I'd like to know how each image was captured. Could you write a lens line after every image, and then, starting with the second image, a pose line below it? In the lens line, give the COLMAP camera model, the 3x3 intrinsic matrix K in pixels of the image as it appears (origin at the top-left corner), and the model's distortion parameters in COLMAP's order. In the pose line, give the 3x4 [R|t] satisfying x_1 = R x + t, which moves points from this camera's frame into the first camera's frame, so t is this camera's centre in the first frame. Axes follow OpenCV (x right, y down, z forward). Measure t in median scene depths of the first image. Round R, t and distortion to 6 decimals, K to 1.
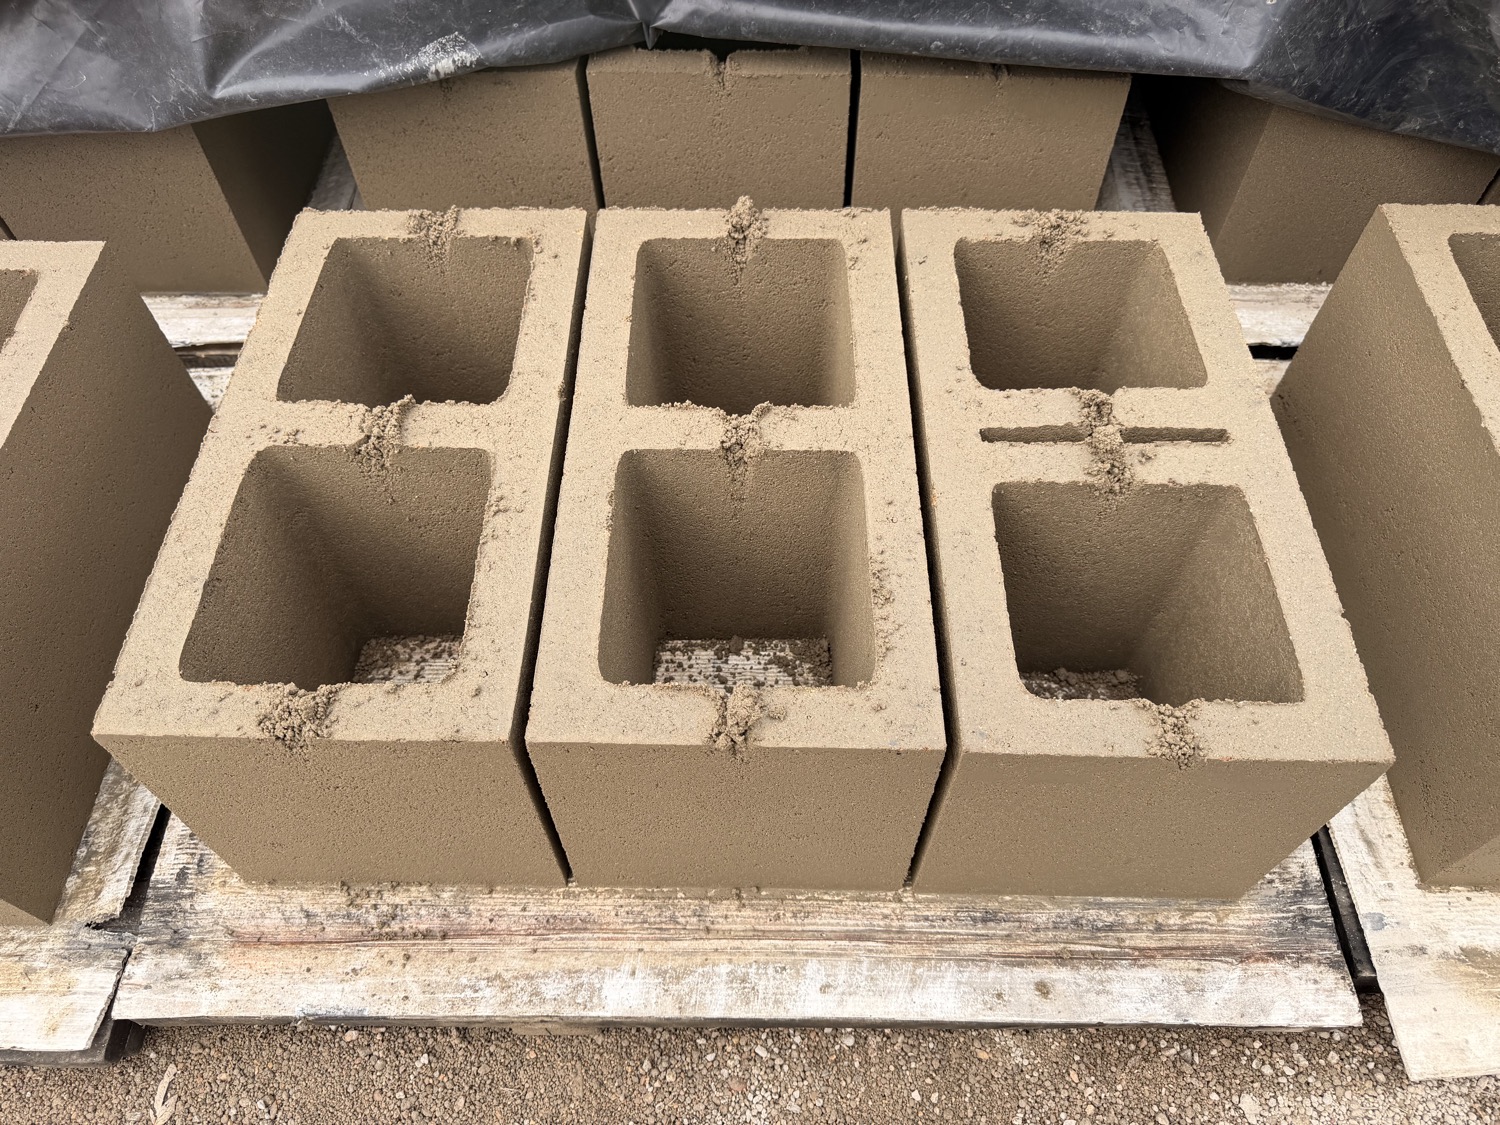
lens RADIAL K [[1077.3, 0, 744.4], [0, 1077.3, 565.1], [0, 0, 1]] dist [-0.000447, -0.008791]
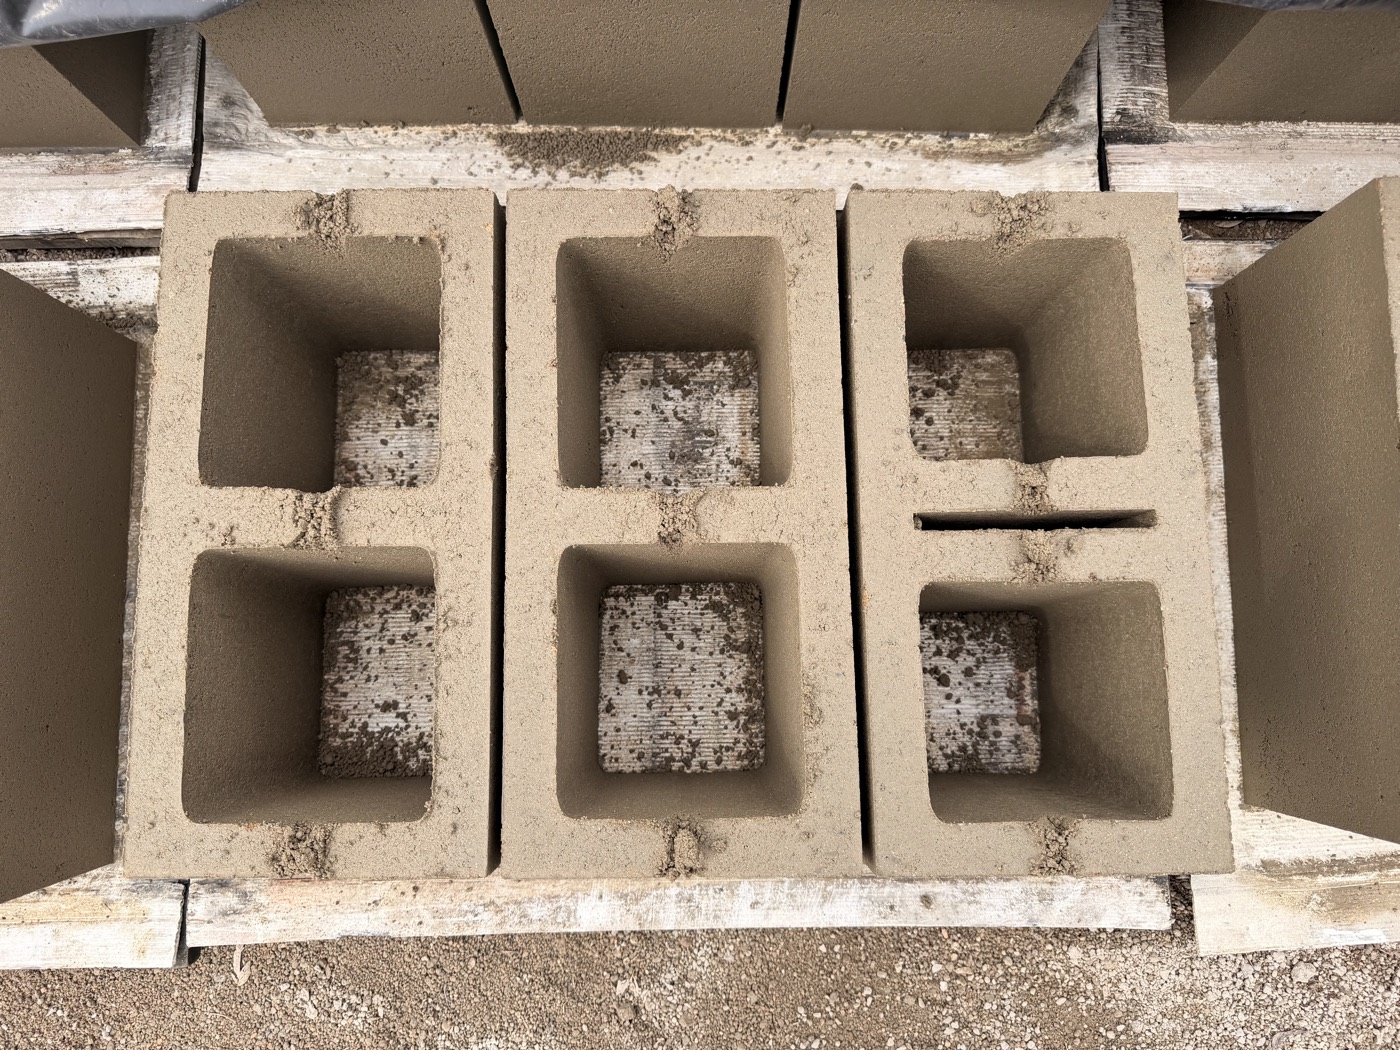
lens RADIAL K [[1006.4, 0, 700.0], [0, 1006.4, 525.0], [0, 0, 1]] dist [-0.004732, -0.004705]
pose [[0.999419, -0.025788, 0.022307, -0.003210], [0.012837, 0.890656, 0.454497, -0.528741], [-0.031589, -0.453947, 0.890469, 0.155822]]
